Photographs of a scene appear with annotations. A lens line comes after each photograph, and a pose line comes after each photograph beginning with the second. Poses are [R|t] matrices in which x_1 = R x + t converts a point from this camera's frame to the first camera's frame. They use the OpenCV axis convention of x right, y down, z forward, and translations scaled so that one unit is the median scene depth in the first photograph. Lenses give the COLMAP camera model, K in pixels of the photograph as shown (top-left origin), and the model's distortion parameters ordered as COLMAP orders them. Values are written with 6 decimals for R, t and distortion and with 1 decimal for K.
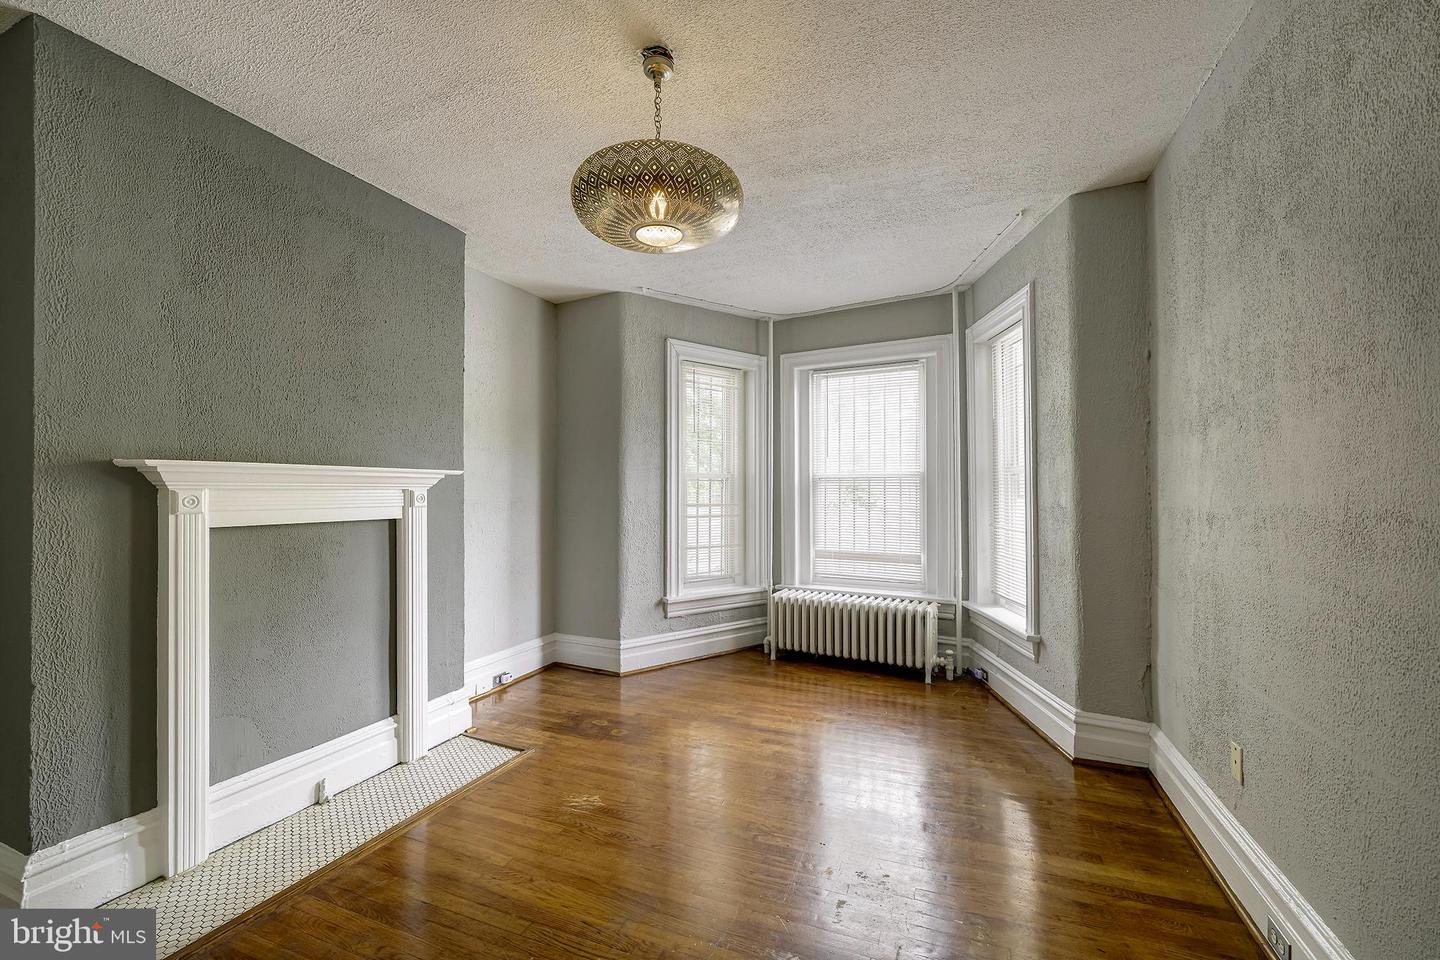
lens RADIAL K [[570.6, 0, 728.3], [0, 570.6, 491.4], [0, 0, 1]] dist [0.001461, 0.000219]
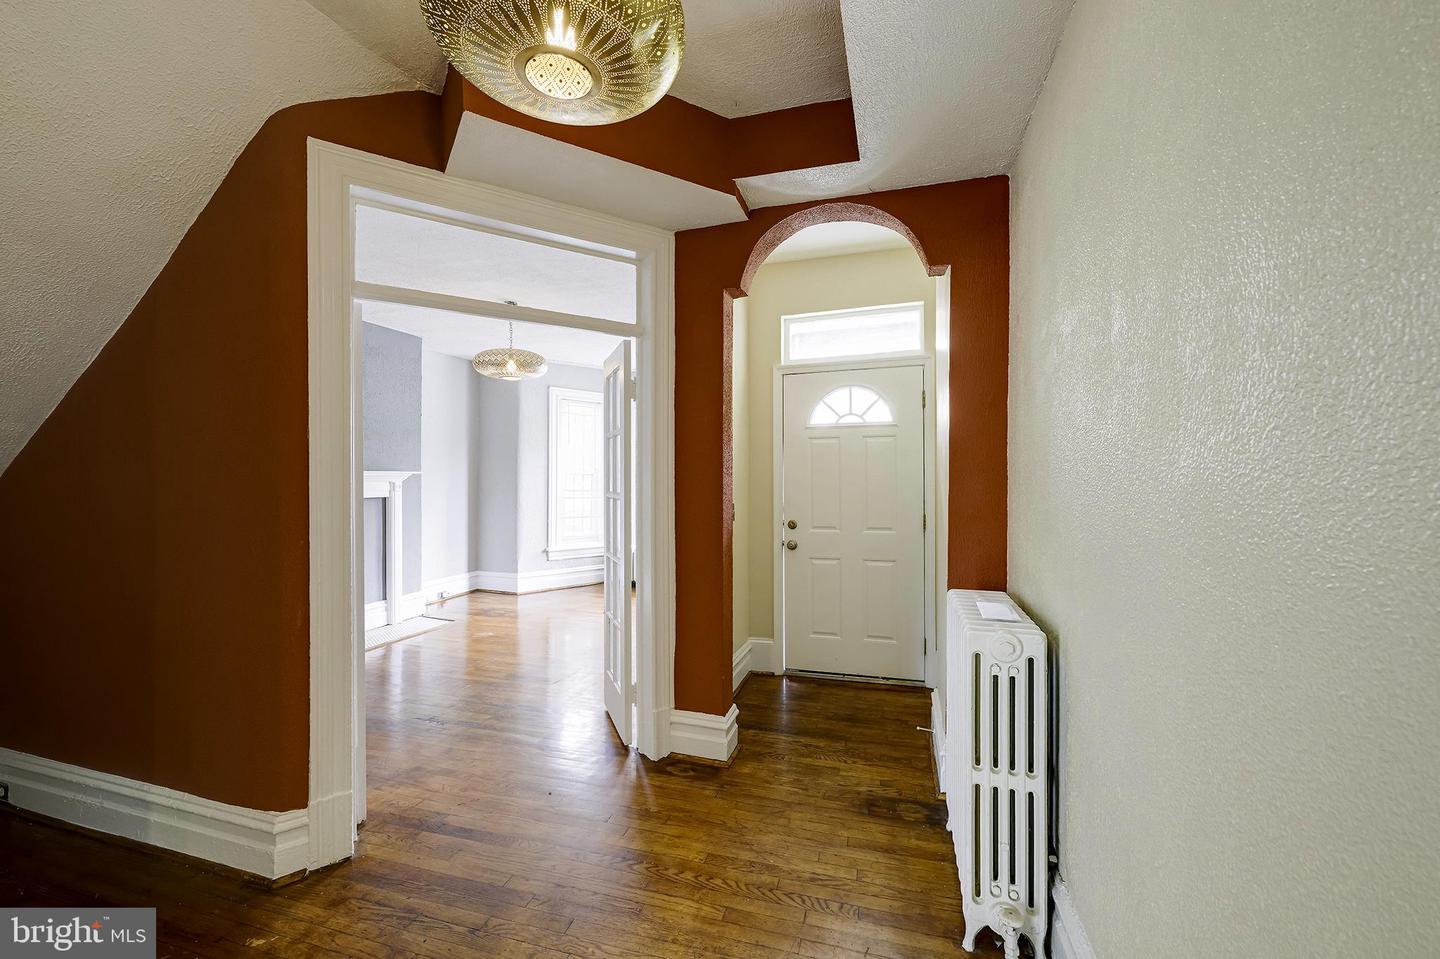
lens RADIAL K [[570.6, 0, 715.4], [0, 570.6, 477.7], [0, 0, 1]] dist [0.001461, 0.000219]
pose [[0.997688, -0.002702, 0.067911, 0.297283], [0.003014, 0.999985, -0.004485, -0.003999], [-0.067898, 0.004680, 0.997681, -0.750034]]
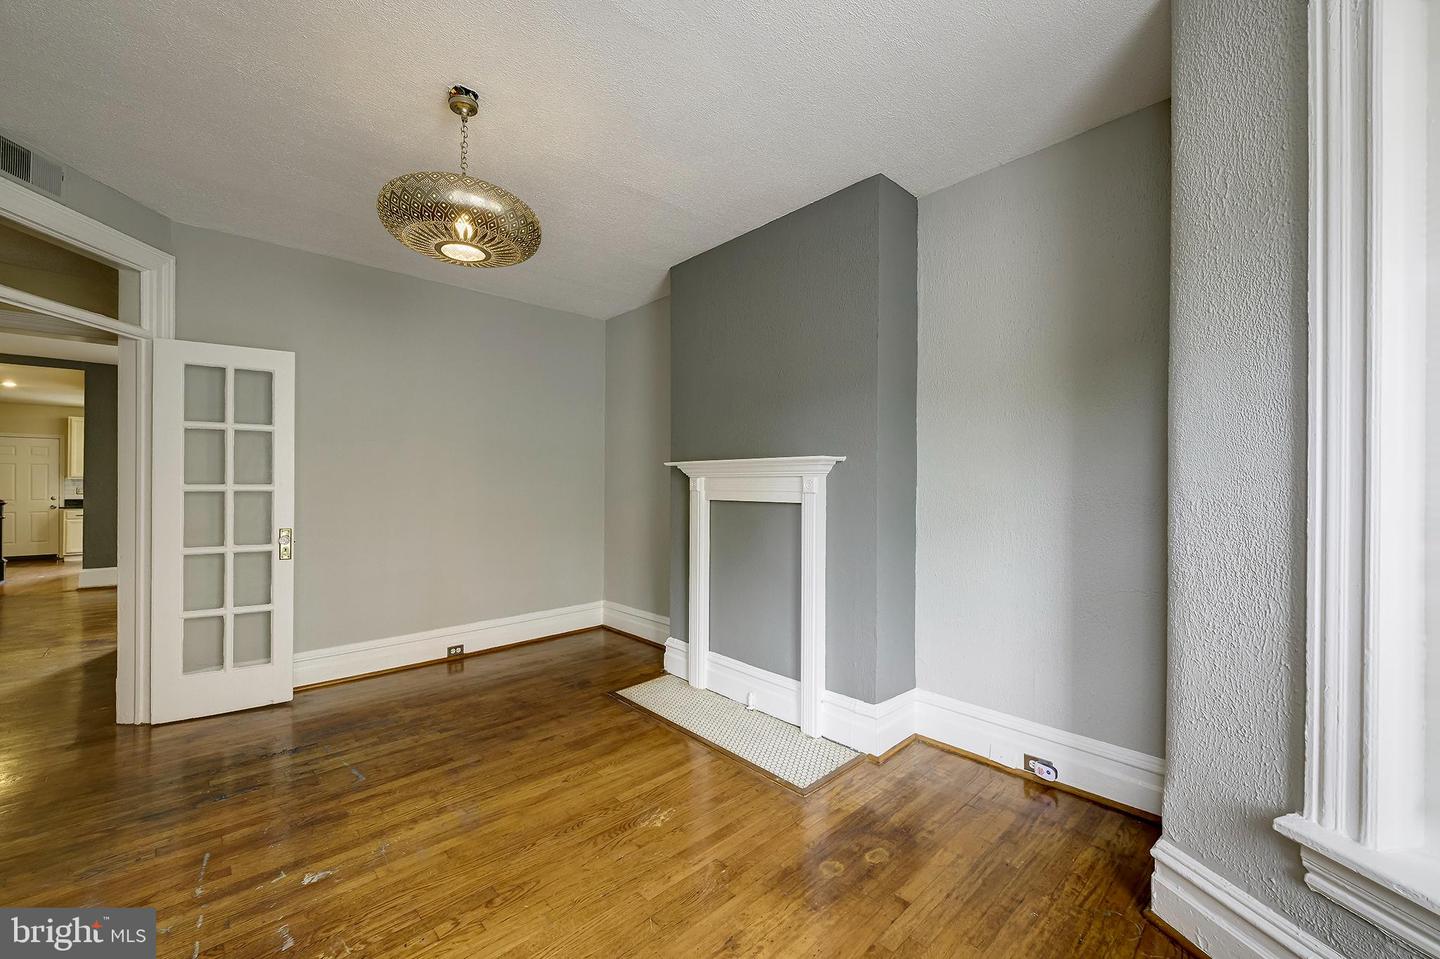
lens RADIAL K [[570.6, 0, 725.7], [0, 570.6, 478.6], [0, 0, 1]] dist [0.001461, 0.000219]
pose [[-0.414546, -0.003320, -0.910022, 0.352999], [-0.000591, 0.999994, -0.003379, 0.003463], [0.910028, -0.000863, -0.414546, 0.979346]]
